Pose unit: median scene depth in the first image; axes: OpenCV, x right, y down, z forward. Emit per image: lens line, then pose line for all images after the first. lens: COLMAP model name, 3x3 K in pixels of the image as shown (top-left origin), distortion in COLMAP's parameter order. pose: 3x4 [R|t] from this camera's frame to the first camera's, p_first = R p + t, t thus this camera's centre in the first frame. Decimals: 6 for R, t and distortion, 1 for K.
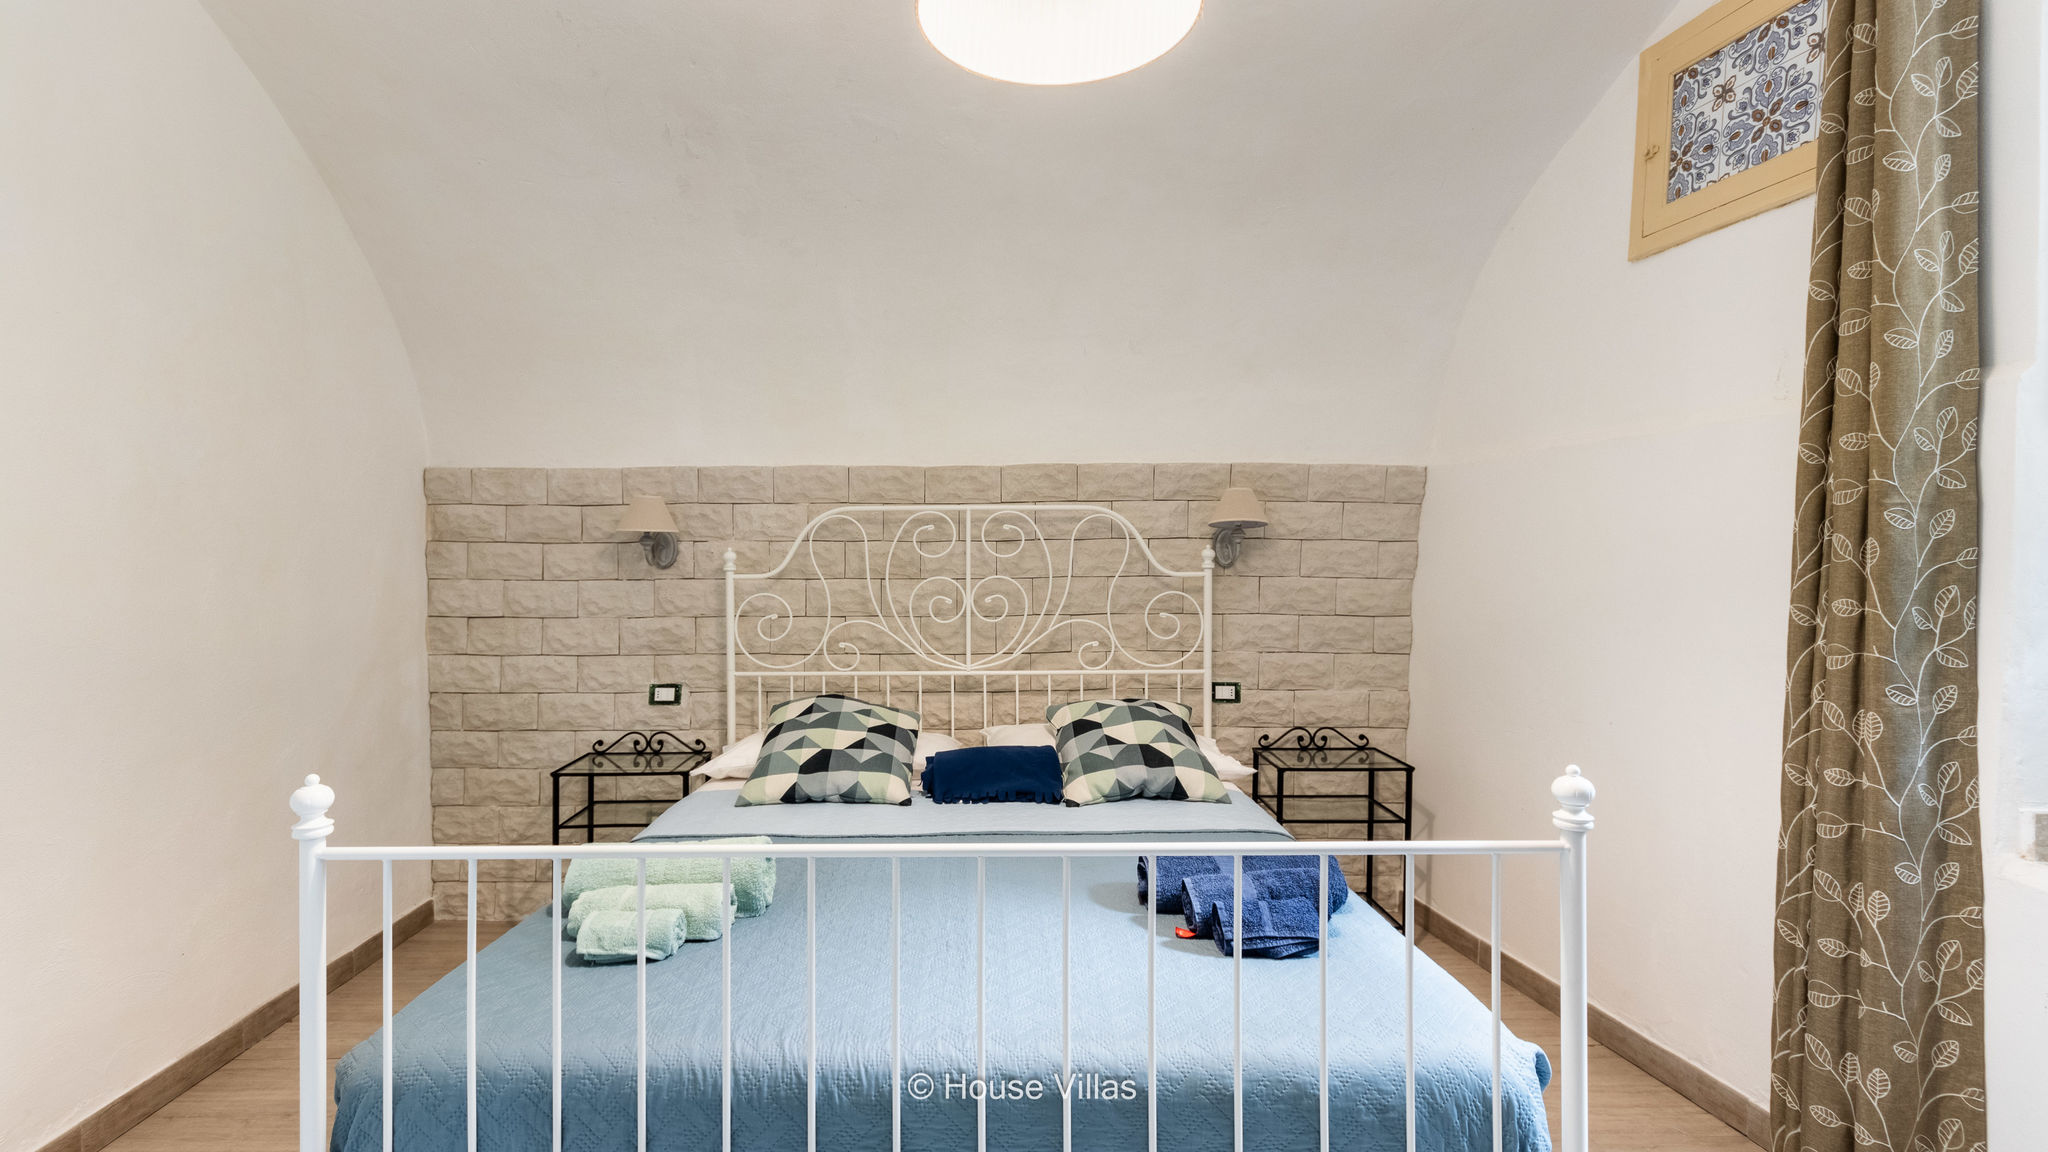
lens RADIAL K [[946.3, 0, 979.8], [0, 946.3, 541.5], [0, 0, 1]] dist [0.007125, -0.002449]
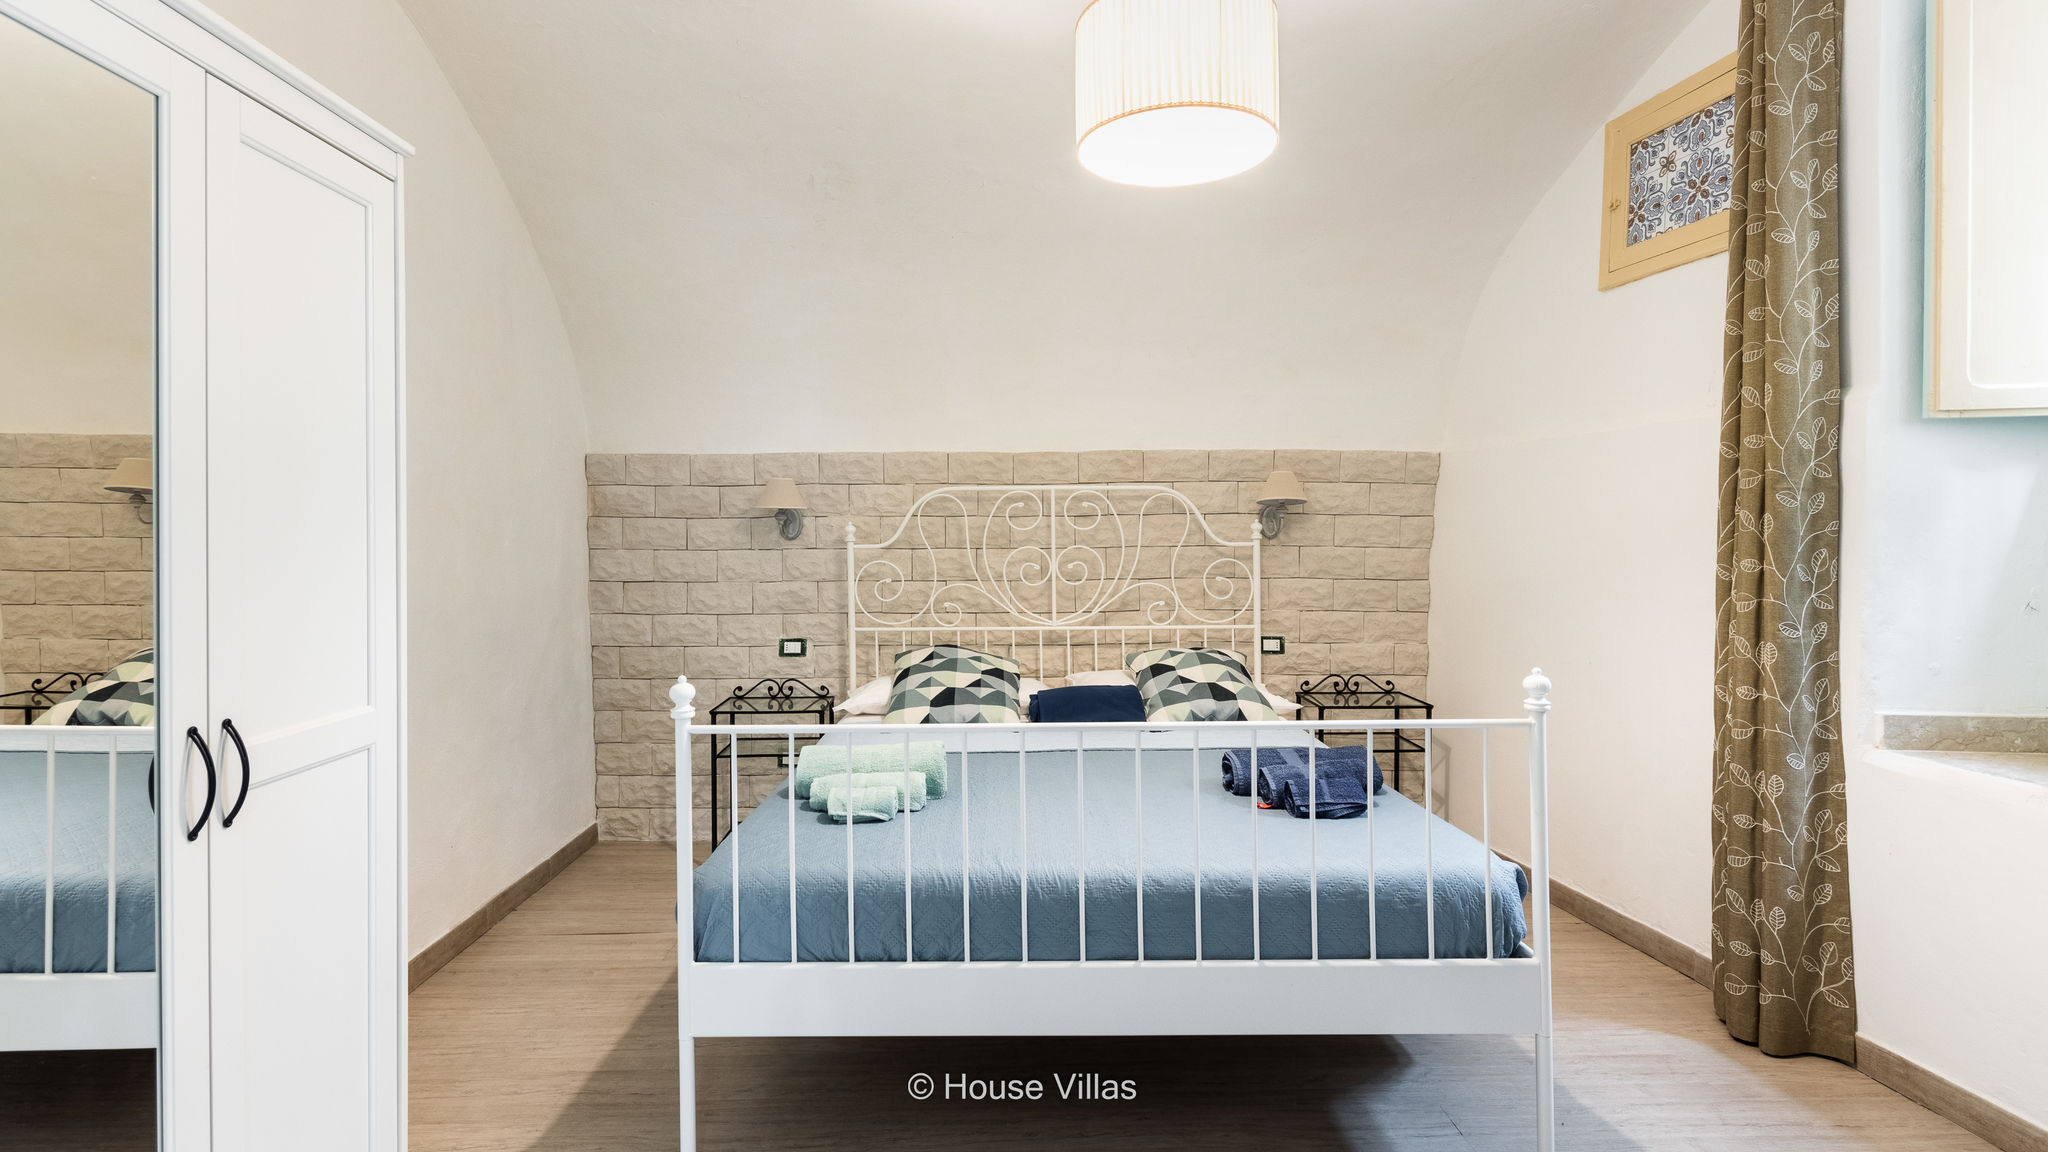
lens RADIAL K [[946.3, 0, 1000.6], [0, 946.3, 491.1], [0, 0, 1]] dist [0.007125, -0.002449]
pose [[0.999997, -0.001022, 0.002048, -0.081512], [0.001076, 0.999647, -0.026550, -0.000523], [-0.002020, 0.026552, 0.999645, -0.184589]]
